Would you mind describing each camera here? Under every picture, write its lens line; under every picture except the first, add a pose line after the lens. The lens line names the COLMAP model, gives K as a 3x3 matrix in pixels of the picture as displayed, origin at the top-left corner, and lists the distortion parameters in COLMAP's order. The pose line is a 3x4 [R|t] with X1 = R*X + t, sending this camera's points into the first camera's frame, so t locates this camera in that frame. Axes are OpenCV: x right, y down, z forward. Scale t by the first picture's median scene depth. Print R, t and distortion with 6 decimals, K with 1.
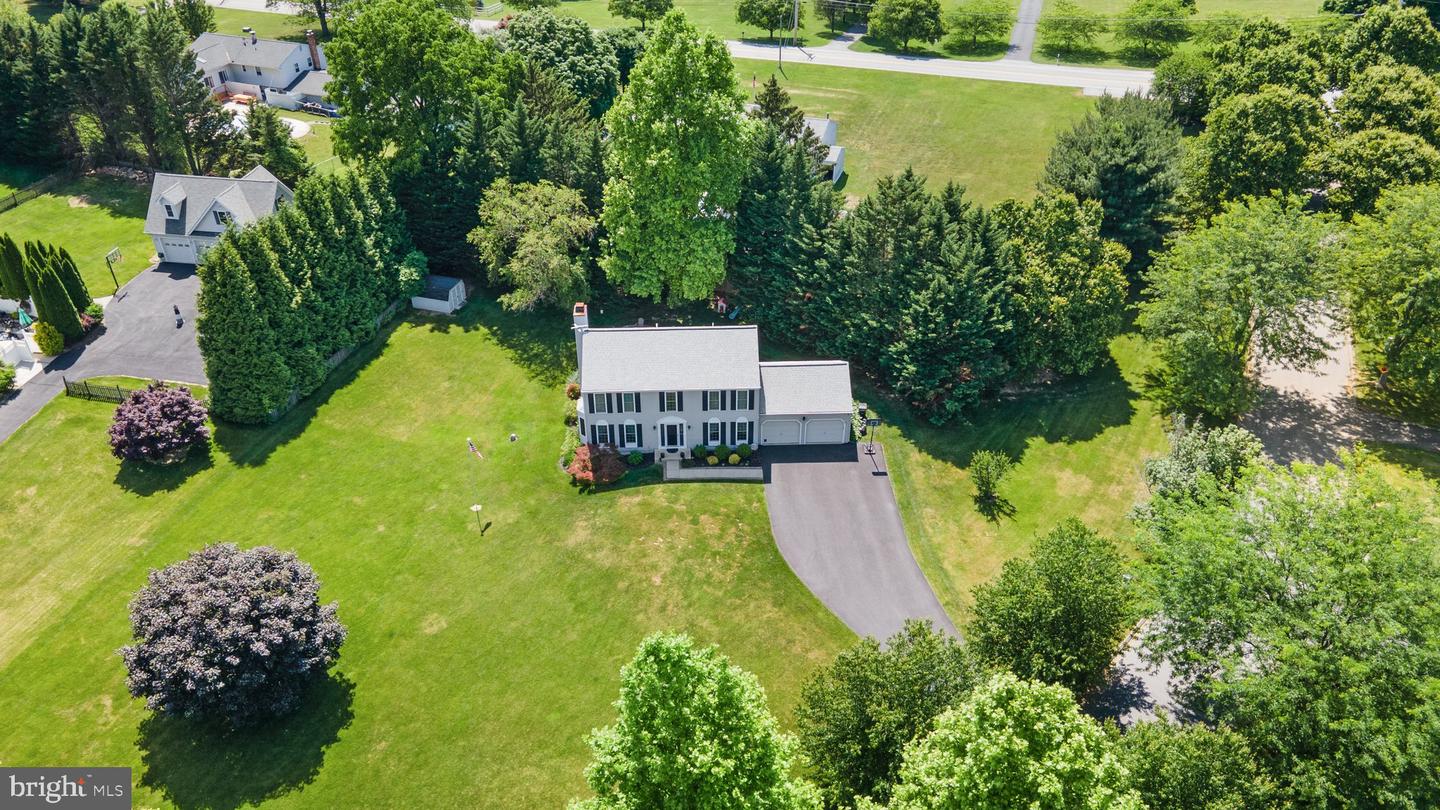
lens RADIAL K [[1063.5, 0, 720.0], [0, 1063.5, 405.0], [0, 0, 1]] dist [0.003740, 0.076056]
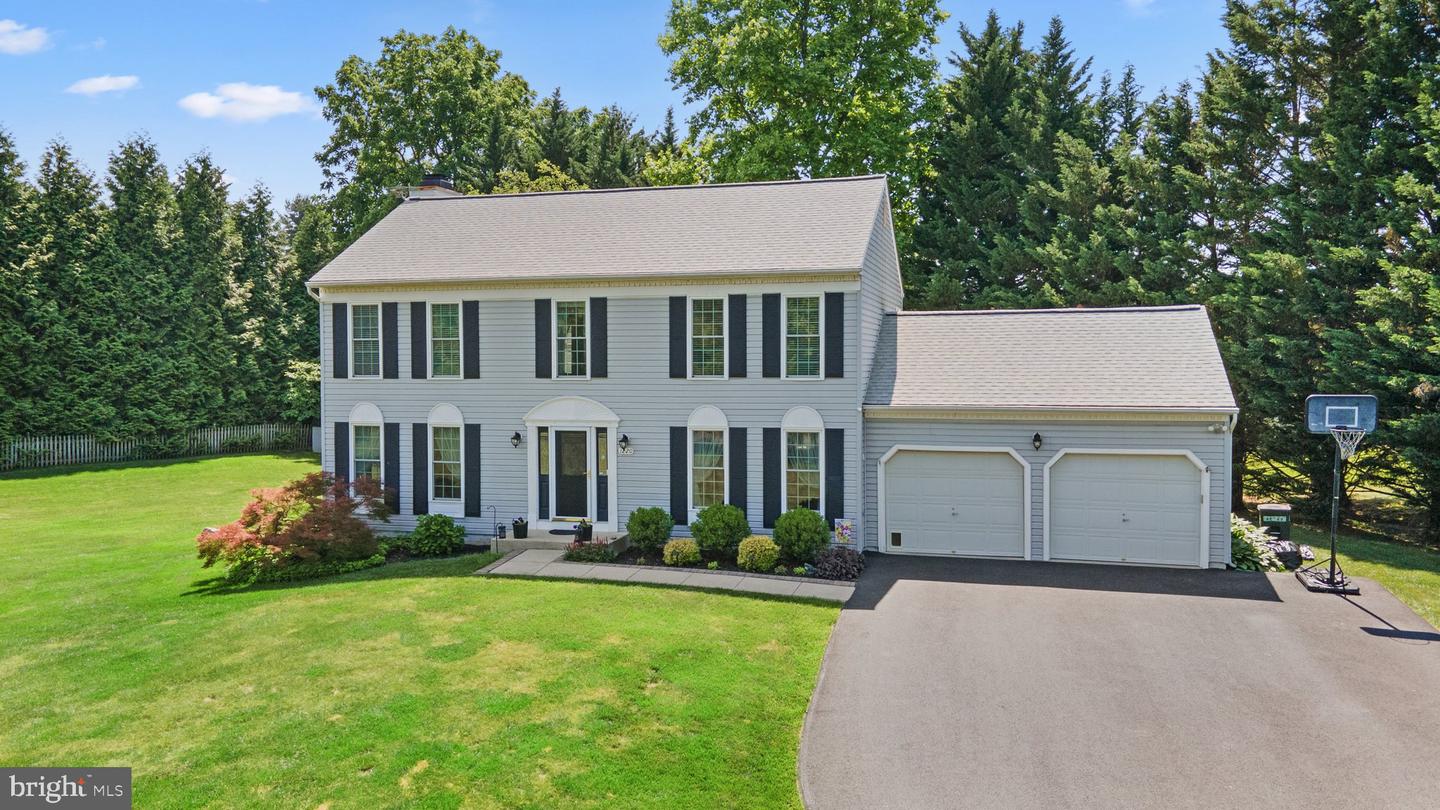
lens RADIAL K [[1079.8, 0, 718.0], [0, 1079.8, 378.3], [0, 0, 1]] dist [0.000643, 0.083037]
pose [[0.953160, -0.000242, -0.302467, 0.084526], [-0.164474, 0.838817, -0.518974, 0.154056], [0.253841, 0.544413, 0.799487, 0.749312]]
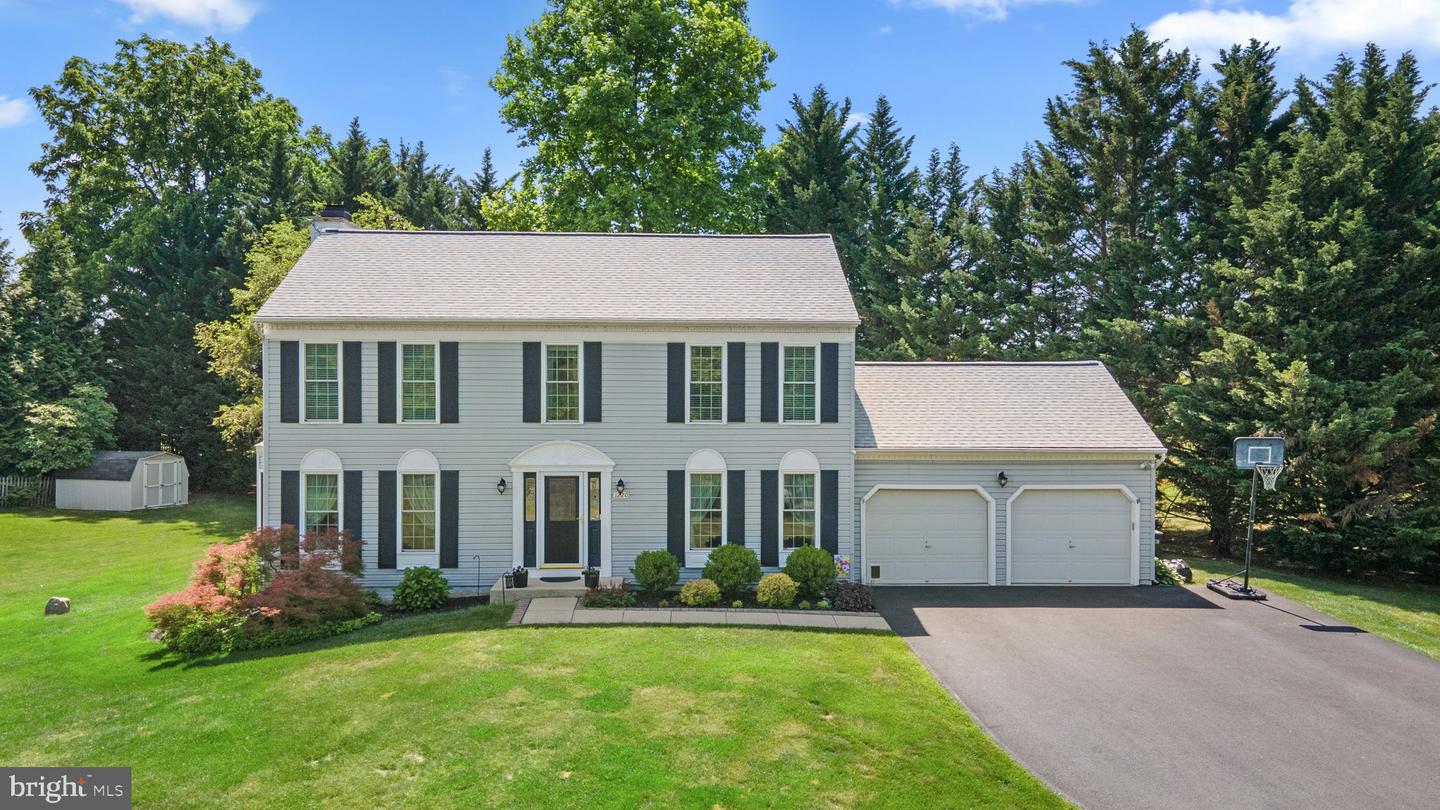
lens RADIAL K [[1063.5, 0, 720.0], [0, 1063.5, 405.0], [0, 0, 1]] dist [0.003740, 0.076056]
pose [[0.999996, 0.000543, 0.002934, -0.002294], [0.001192, 0.828833, -0.559494, 0.164187], [-0.002735, 0.559496, 0.828829, 0.734347]]
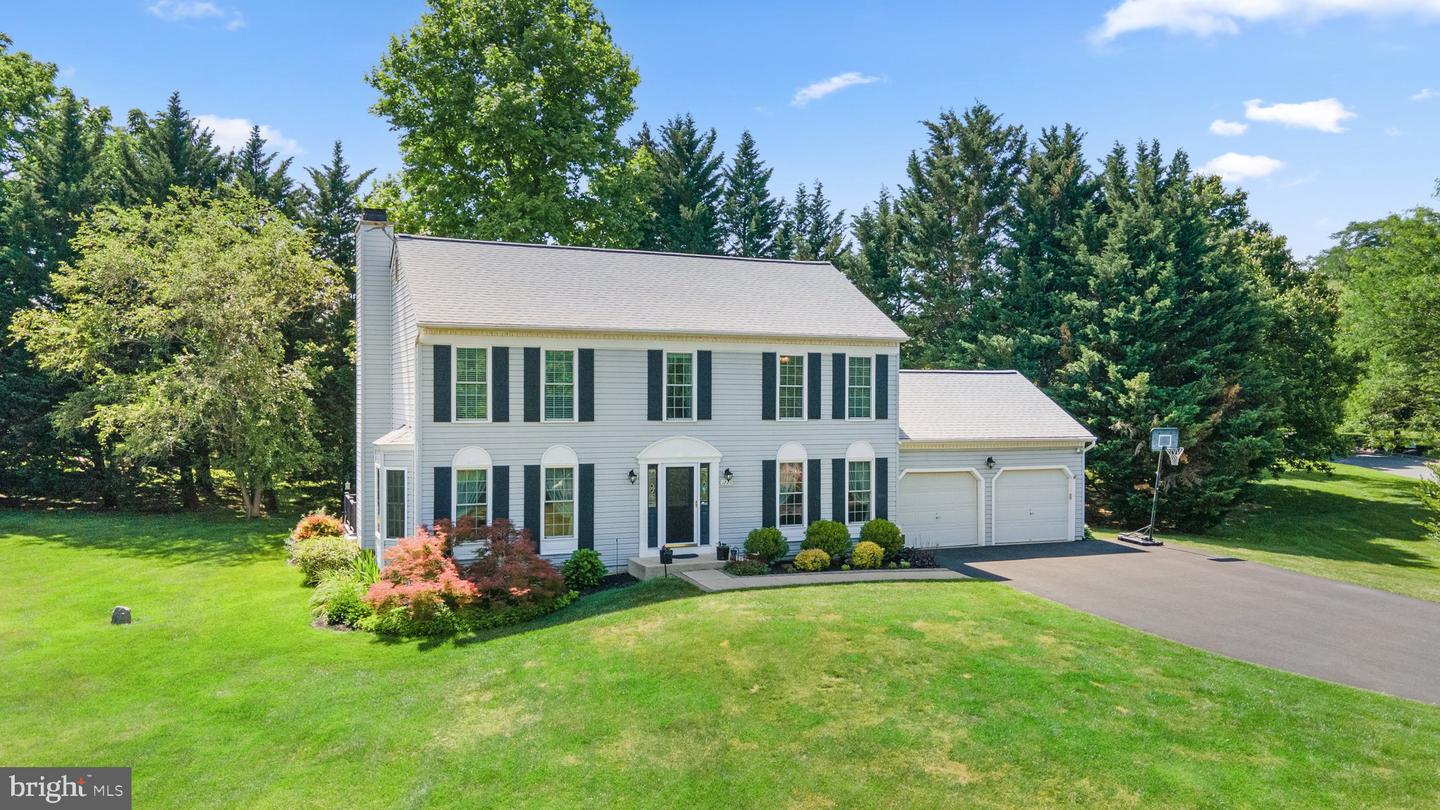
lens RADIAL K [[1074.5, 0, 720.0], [0, 1074.5, 405.0], [0, 0, 1]] dist [0.008457, 0.050677]
pose [[0.933678, -0.000073, 0.358115, -0.153469], [0.199992, 0.829638, -0.521252, 0.179834], [-0.297068, 0.558301, 0.774629, 0.710294]]
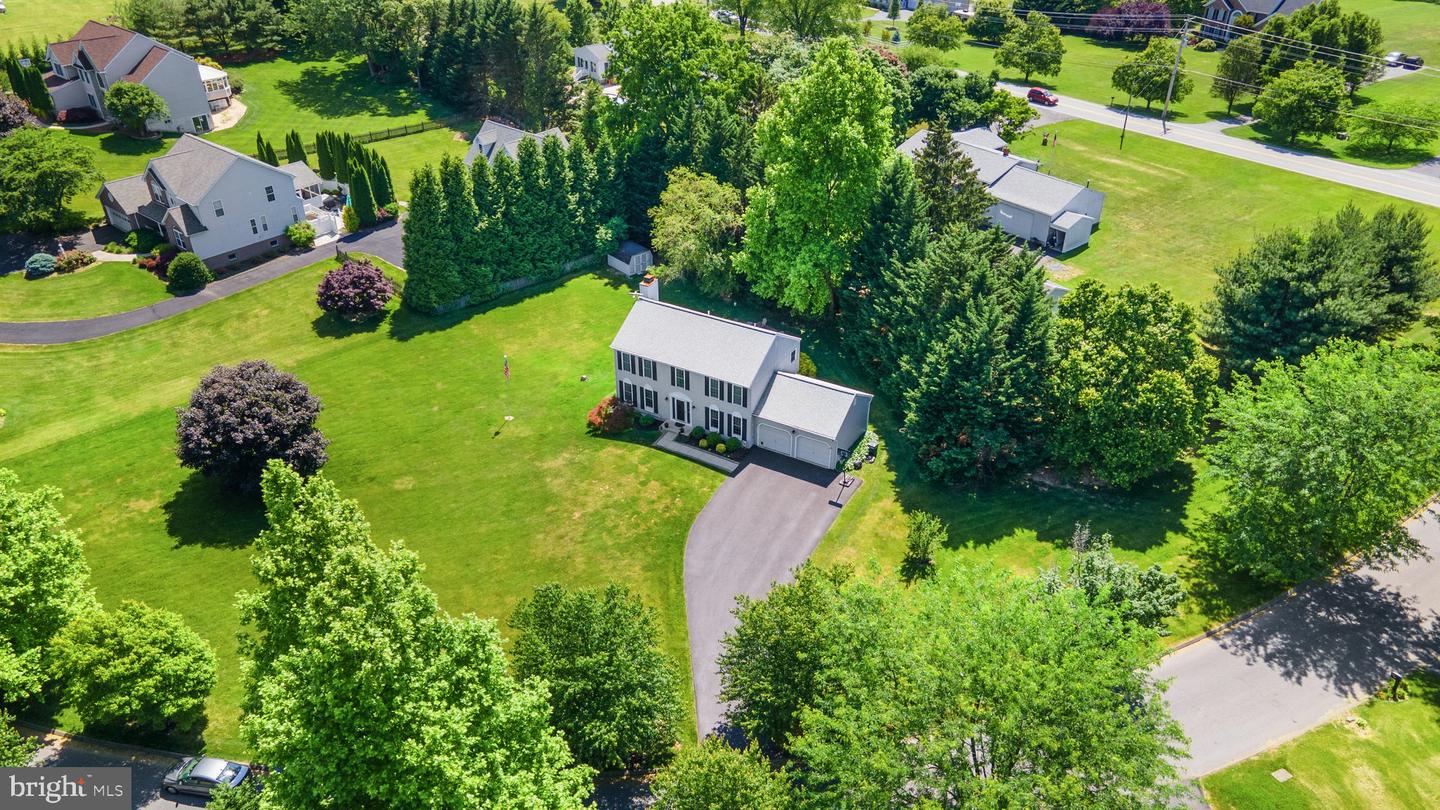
lens RADIAL K [[1039.3, 0, 723.7], [0, 1039.3, 426.2], [0, 0, 1]] dist [0.002662, 0.064249]
pose [[0.850183, 0.290368, -0.439176, 0.461480], [-0.298774, 0.952925, 0.051657, -0.024318], [0.433501, 0.087296, 0.896915, 0.064929]]
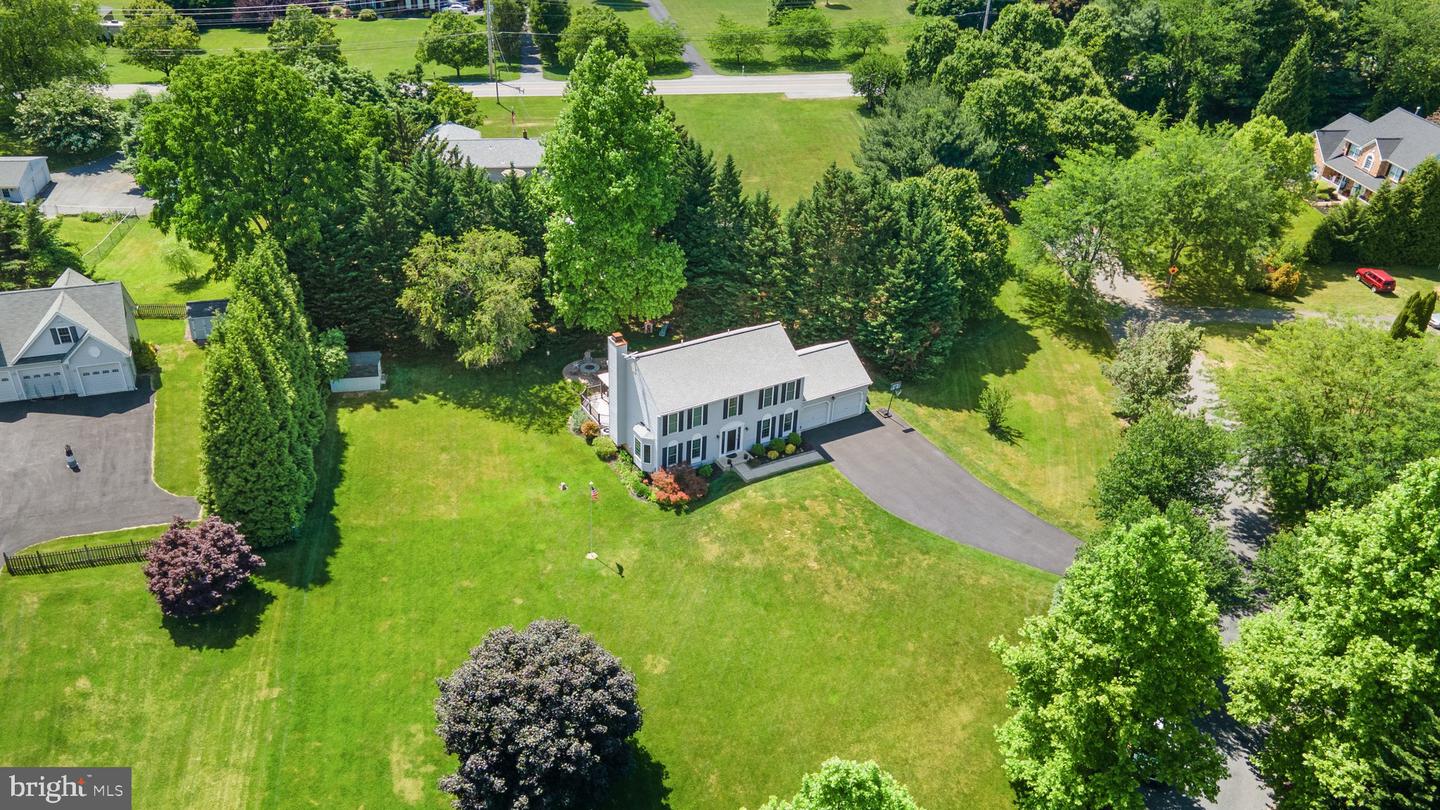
lens RADIAL K [[1116.6, 0, 720.0], [0, 1116.6, 405.0], [0, 0, 1]] dist [0.004266, 0.083594]
pose [[0.880626, -0.215633, 0.421900, -0.499539], [0.234098, 0.972178, 0.008249, -0.016577], [-0.411941, 0.091501, 0.906605, 0.021856]]
